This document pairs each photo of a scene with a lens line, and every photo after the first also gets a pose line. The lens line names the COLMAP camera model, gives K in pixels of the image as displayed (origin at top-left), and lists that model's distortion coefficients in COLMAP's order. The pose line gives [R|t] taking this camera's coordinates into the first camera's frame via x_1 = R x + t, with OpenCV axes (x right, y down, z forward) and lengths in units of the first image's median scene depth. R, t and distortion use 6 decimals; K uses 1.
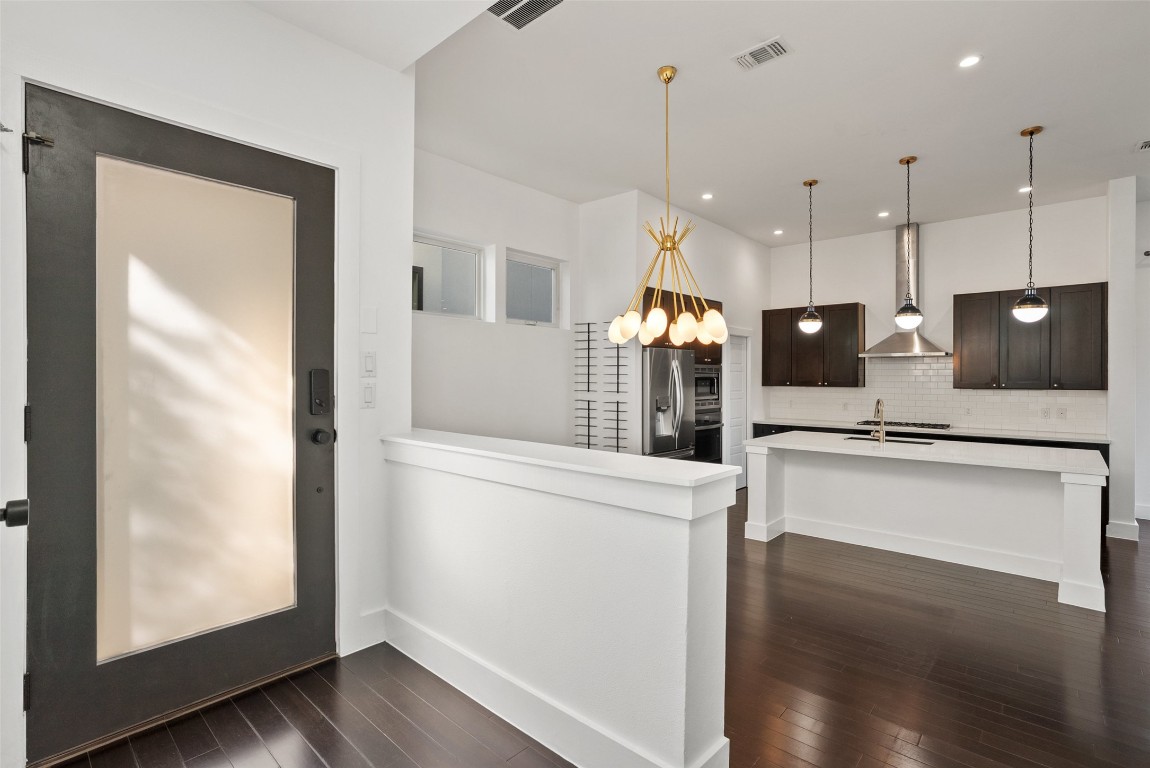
lens RADIAL K [[544.8, 0, 574.0], [0, 544.8, 385.0], [0, 0, 1]] dist [0.006114, 0.001884]
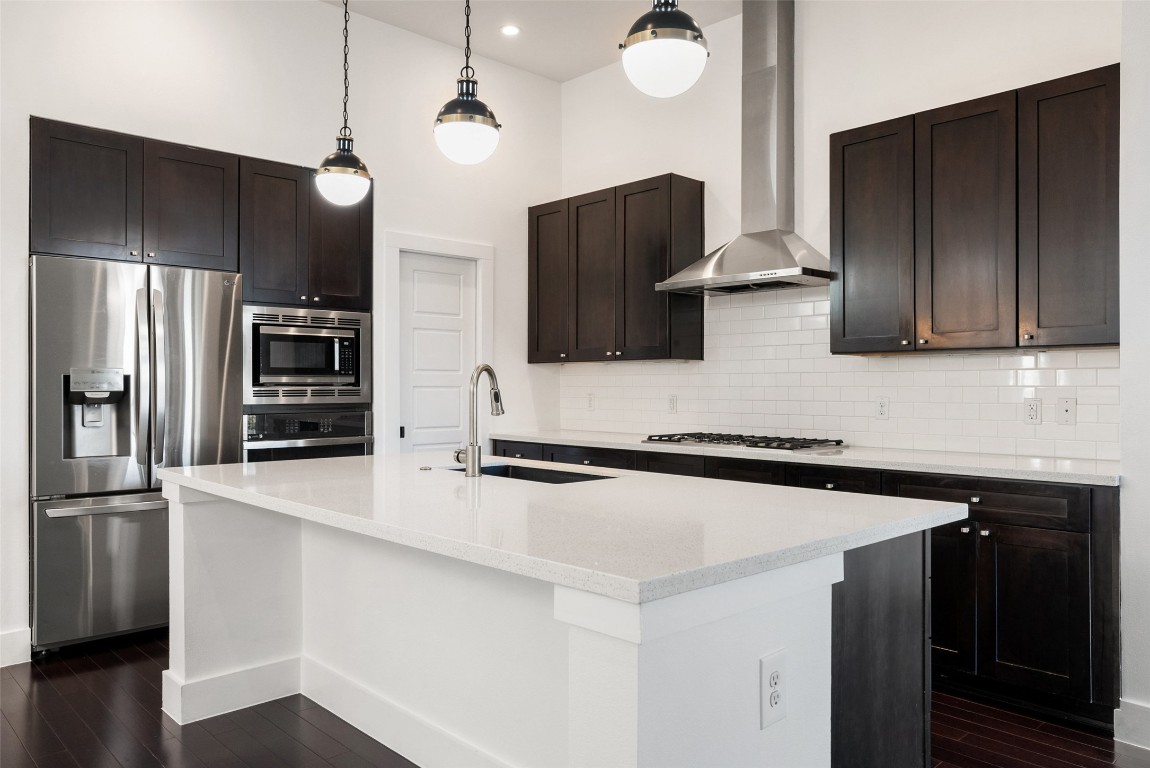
lens RADIAL K [[811.6, 0, 574.4], [0, 811.6, 378.4], [0, 0, 1]] dist [0.000209, 0.001027]
pose [[0.996387, -0.001123, -0.084919, 0.519682], [-0.000342, 0.999851, -0.017232, 0.033022], [0.084926, 0.017199, 0.996239, 0.323329]]
